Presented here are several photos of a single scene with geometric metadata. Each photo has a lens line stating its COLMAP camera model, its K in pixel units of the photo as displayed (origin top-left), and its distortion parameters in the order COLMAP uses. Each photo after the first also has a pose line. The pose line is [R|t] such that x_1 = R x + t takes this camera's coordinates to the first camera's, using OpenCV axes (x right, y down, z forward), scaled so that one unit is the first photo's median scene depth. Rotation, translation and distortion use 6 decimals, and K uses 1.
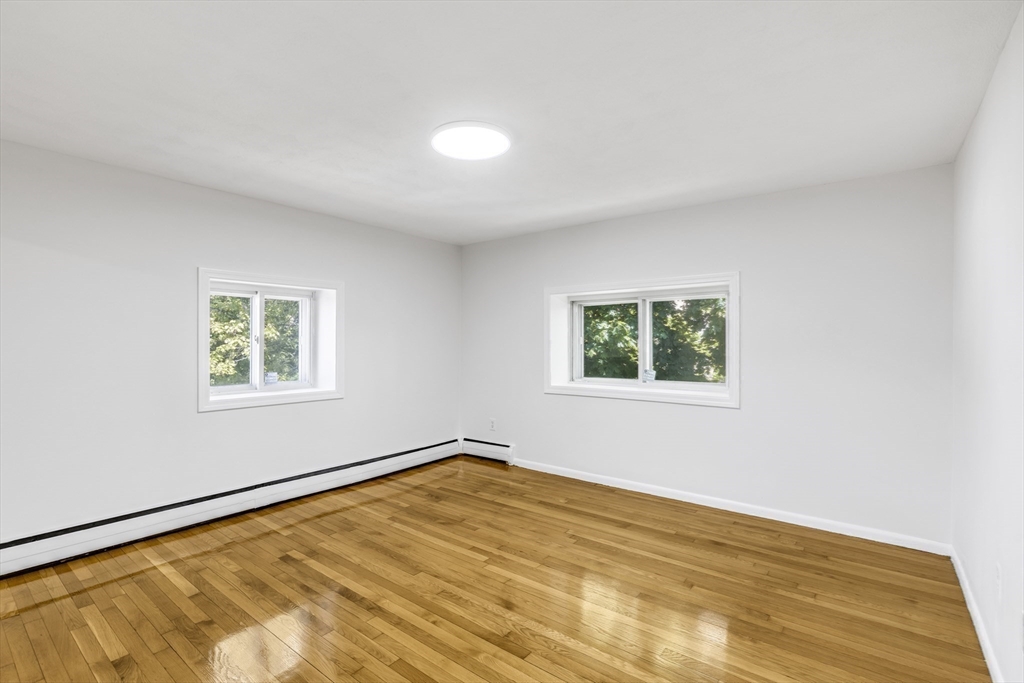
lens RADIAL K [[455.7, 0, 510.1], [0, 455.7, 344.8], [0, 0, 1]] dist [0.014500, 0.000615]
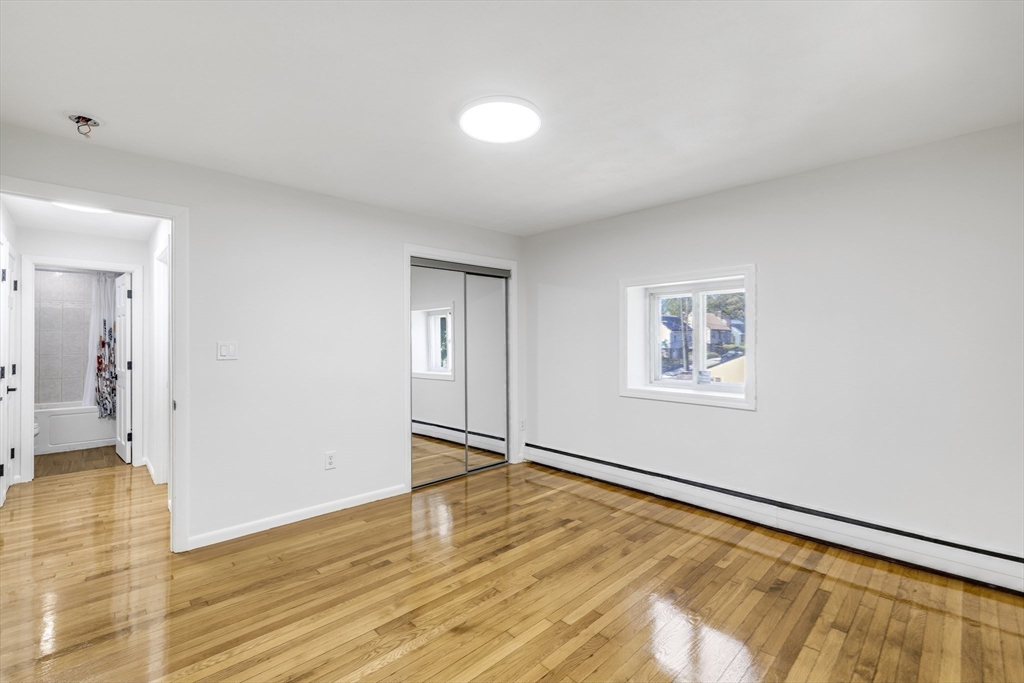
lens RADIAL K [[455.7, 0, 510.9], [0, 455.7, 338.9], [0, 0, 1]] dist [0.014500, 0.000615]
pose [[-0.147860, -0.008882, -0.988968, 0.671716], [0.002618, 0.999953, -0.009372, -0.015059], [0.989005, -0.003975, -0.147830, 0.910448]]
